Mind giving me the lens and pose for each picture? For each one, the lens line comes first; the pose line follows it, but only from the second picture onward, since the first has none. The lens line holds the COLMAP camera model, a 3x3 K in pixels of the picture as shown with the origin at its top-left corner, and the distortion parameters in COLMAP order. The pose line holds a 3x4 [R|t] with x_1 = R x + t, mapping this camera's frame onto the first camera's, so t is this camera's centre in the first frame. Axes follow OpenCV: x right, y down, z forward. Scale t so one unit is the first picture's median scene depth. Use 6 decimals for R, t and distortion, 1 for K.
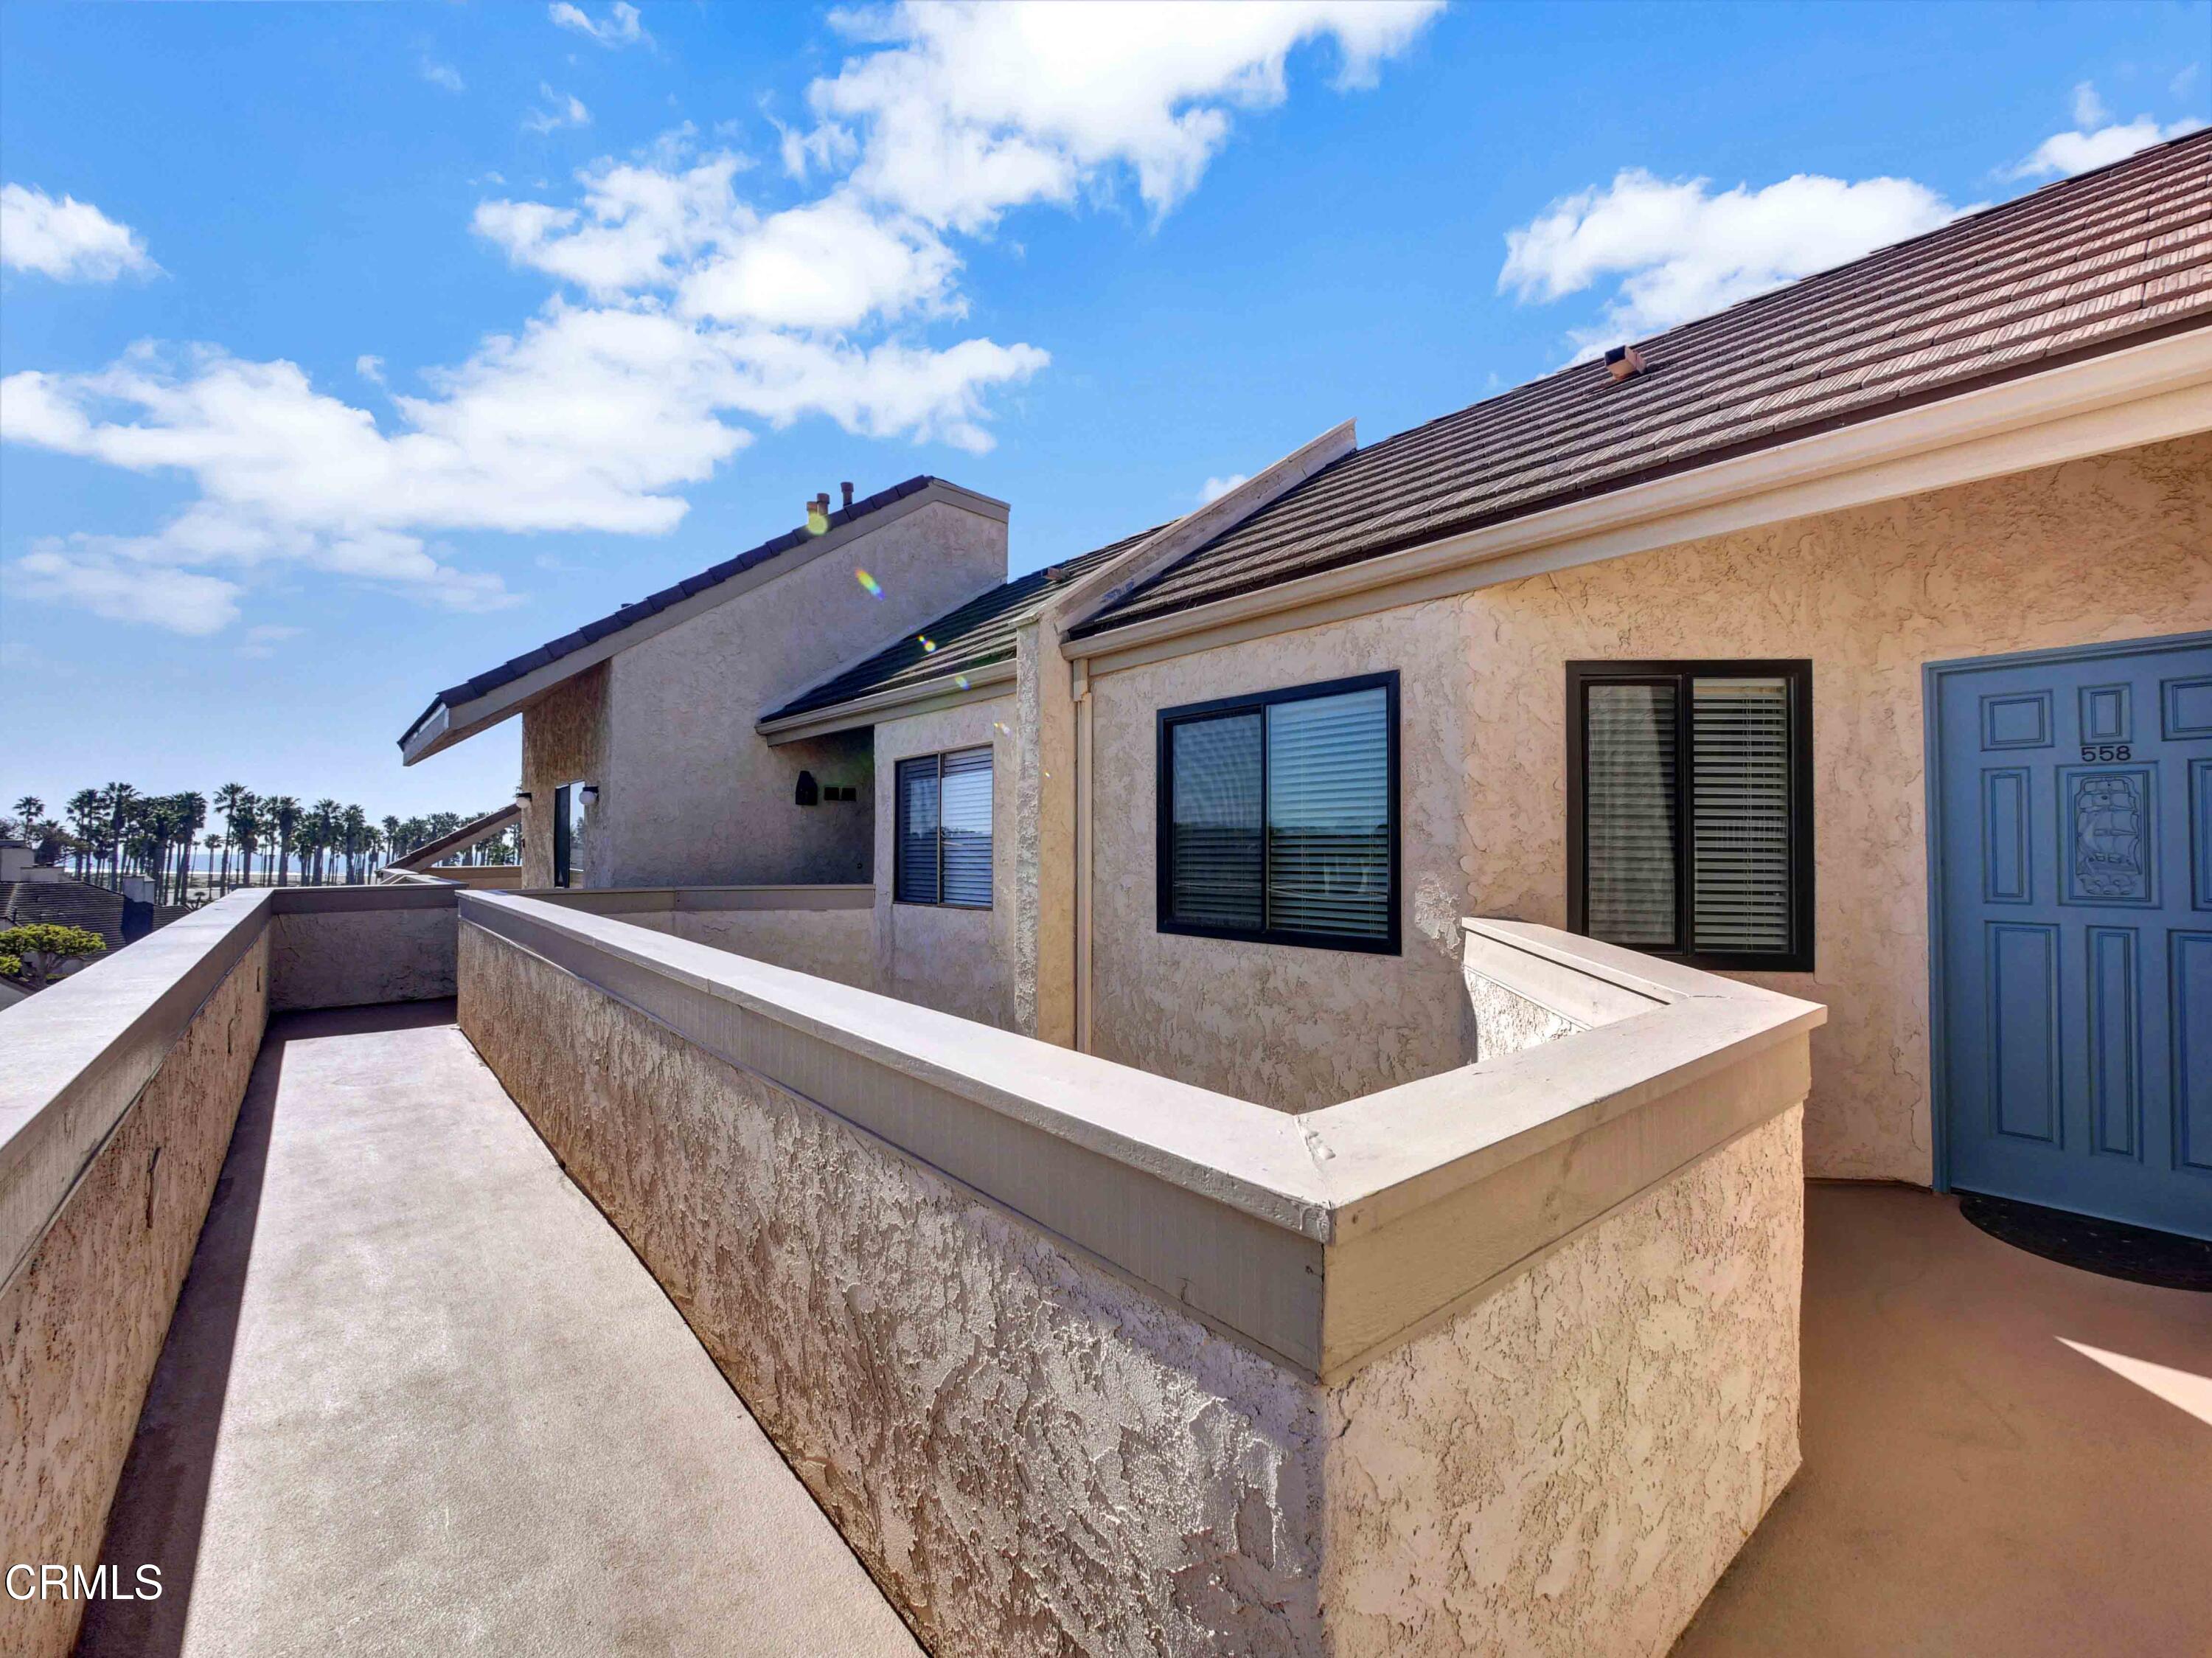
lens RADIAL K [[932.6, 0, 1109.9], [0, 932.6, 827.0], [0, 0, 1]] dist [-0.002139, 0.000476]
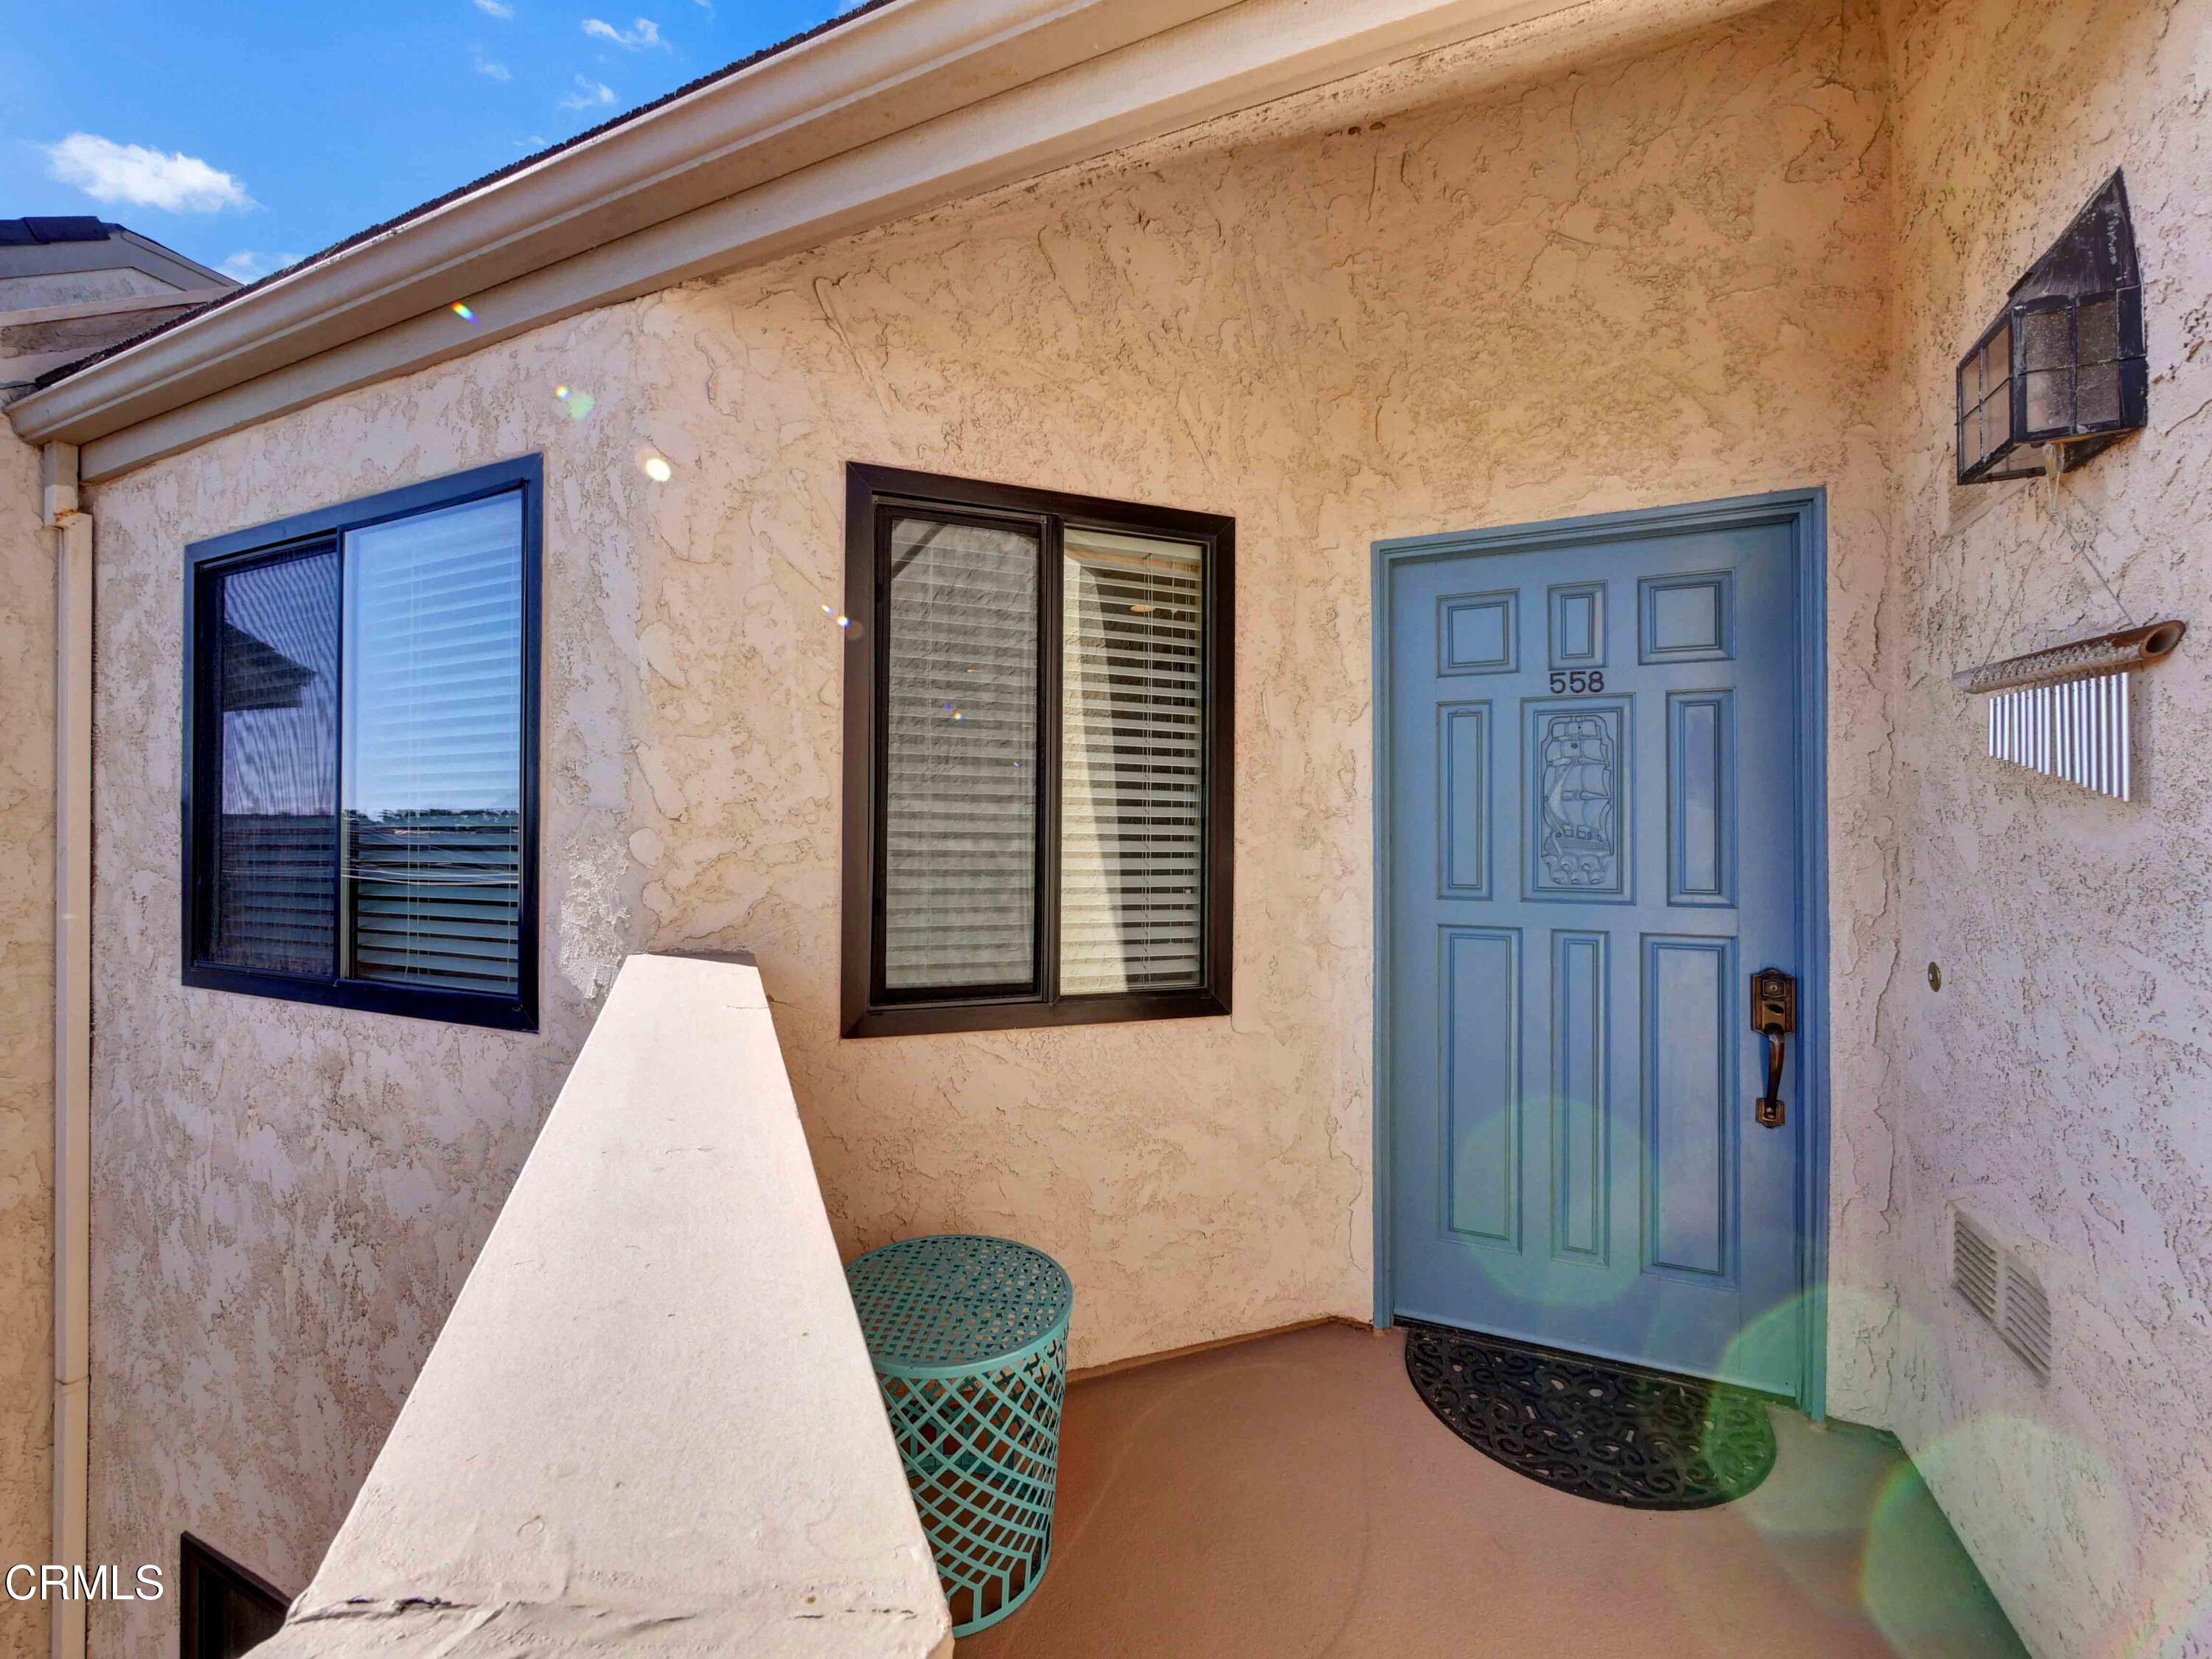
lens RADIAL K [[932.4, 0, 1100.5], [0, 932.4, 824.7], [0, 0, 1]] dist [-0.002139, 0.000476]
pose [[0.902670, 0.004264, 0.430312, 0.399252], [-0.010374, 0.999876, 0.011854, 0.020568], [-0.430208, -0.015164, 0.902602, 0.464816]]
